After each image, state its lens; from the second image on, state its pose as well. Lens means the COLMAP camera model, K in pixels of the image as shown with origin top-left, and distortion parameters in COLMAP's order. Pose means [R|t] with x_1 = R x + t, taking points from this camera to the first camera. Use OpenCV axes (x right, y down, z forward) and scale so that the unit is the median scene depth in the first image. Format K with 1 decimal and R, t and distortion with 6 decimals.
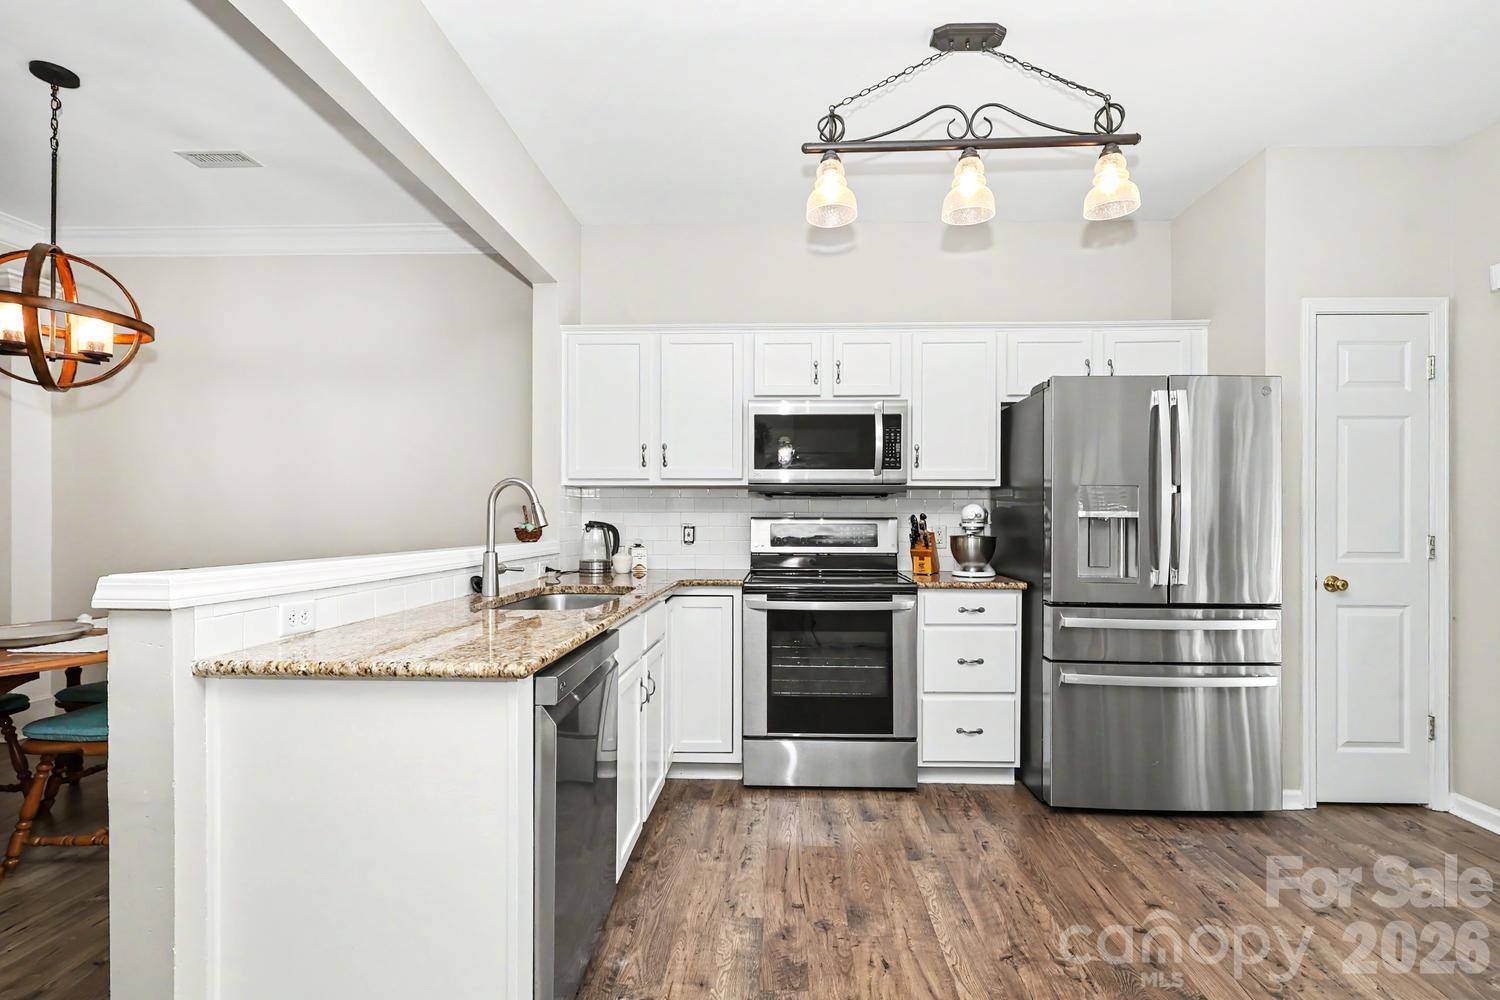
lens RADIAL K [[710.8, 0, 762.9], [0, 710.8, 518.4], [0, 0, 1]] dist [-0.001508, 0.000109]
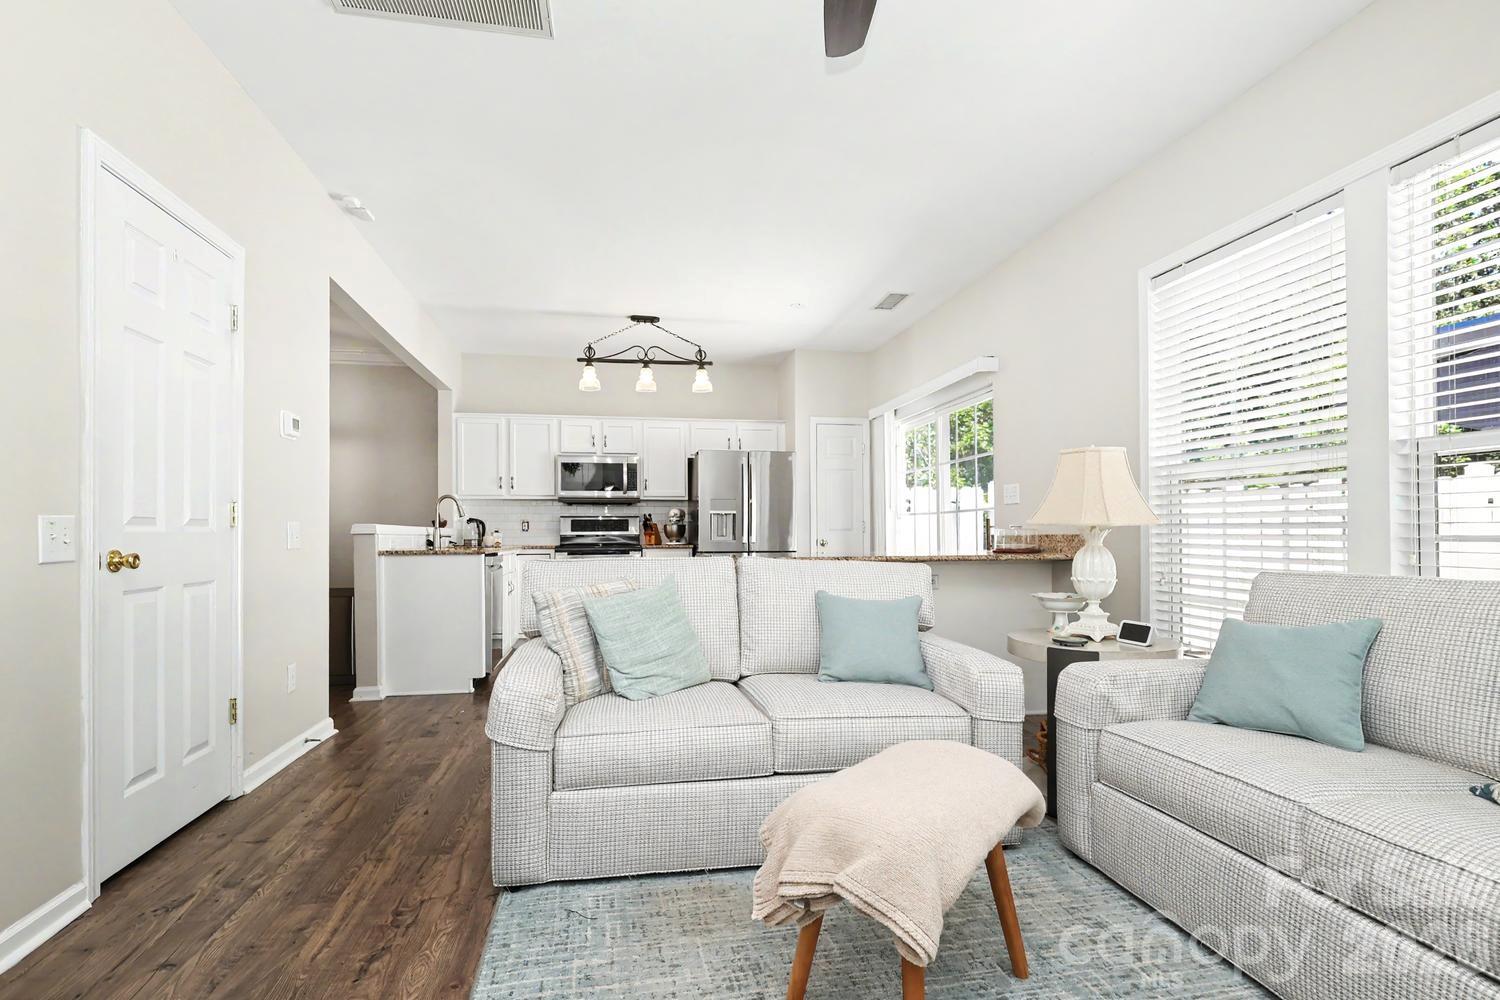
lens RADIAL K [[702.0, 0, 757.8], [0, 702.0, 530.1], [0, 0, 1]] dist [0.000564, 0.000117]
pose [[0.972508, -0.008084, 0.232731, 0.070692], [0.008566, 0.999963, -0.001062, 0.051213], [-0.232713, 0.003027, 0.972541, -1.114120]]
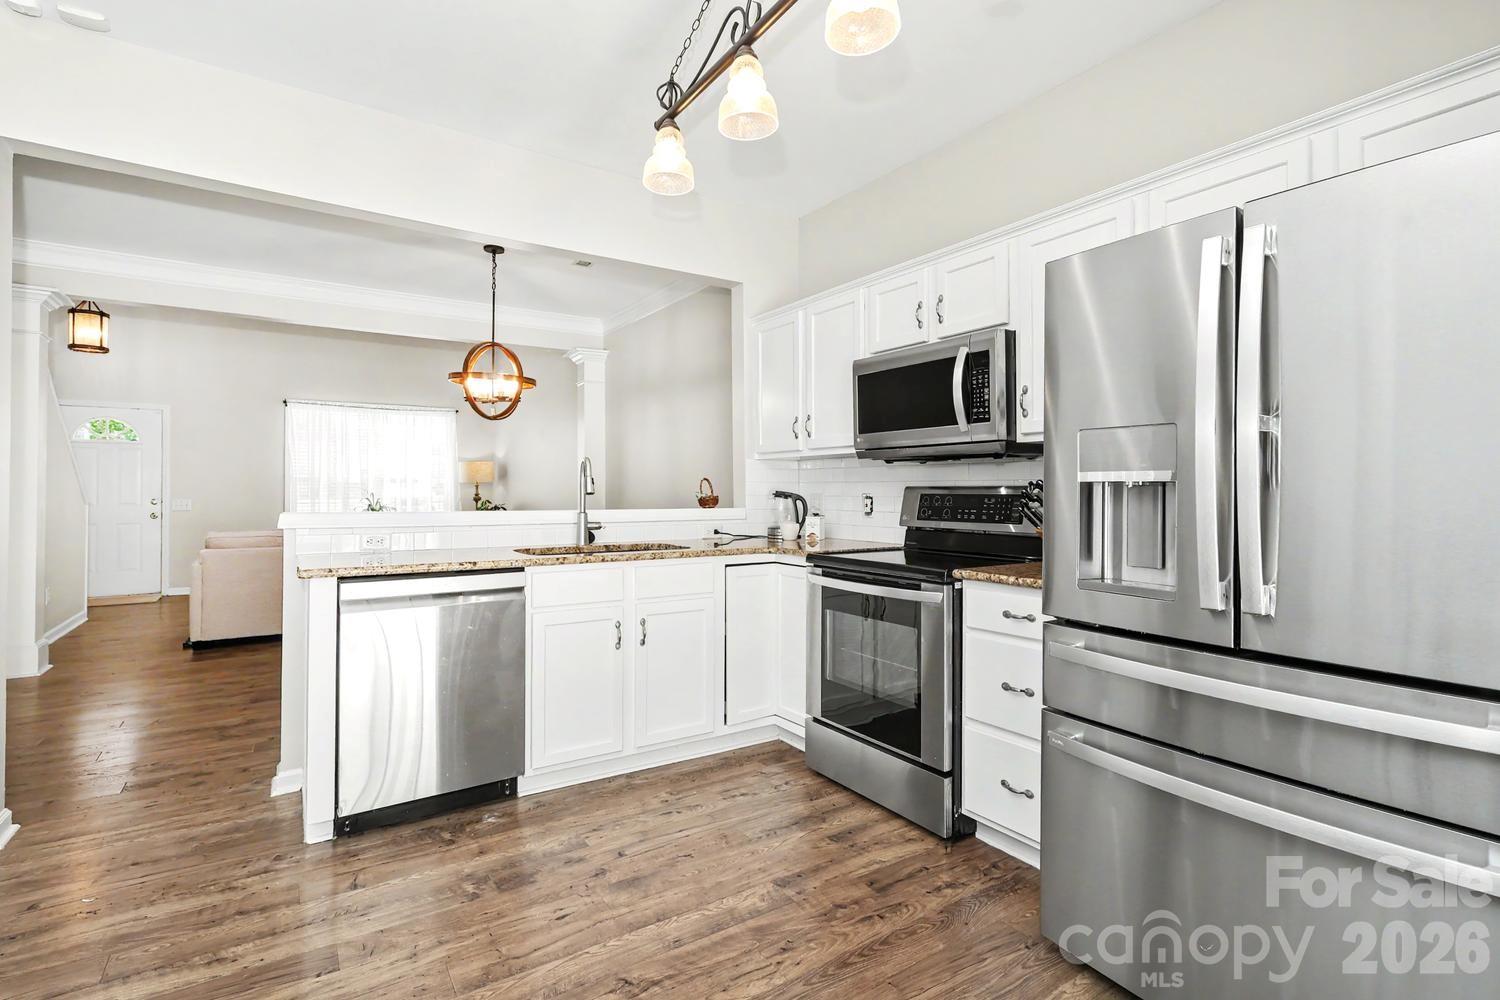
lens RADIAL K [[714.3, 0, 741.8], [0, 714.3, 484.8], [0, 0, 1]] dist [0.000361, 0.000560]
pose [[0.573306, -0.008959, -0.819292, 0.736819], [0.000977, 0.999947, -0.010250, 0.006392], [0.819341, 0.005076, 0.573285, 0.384335]]
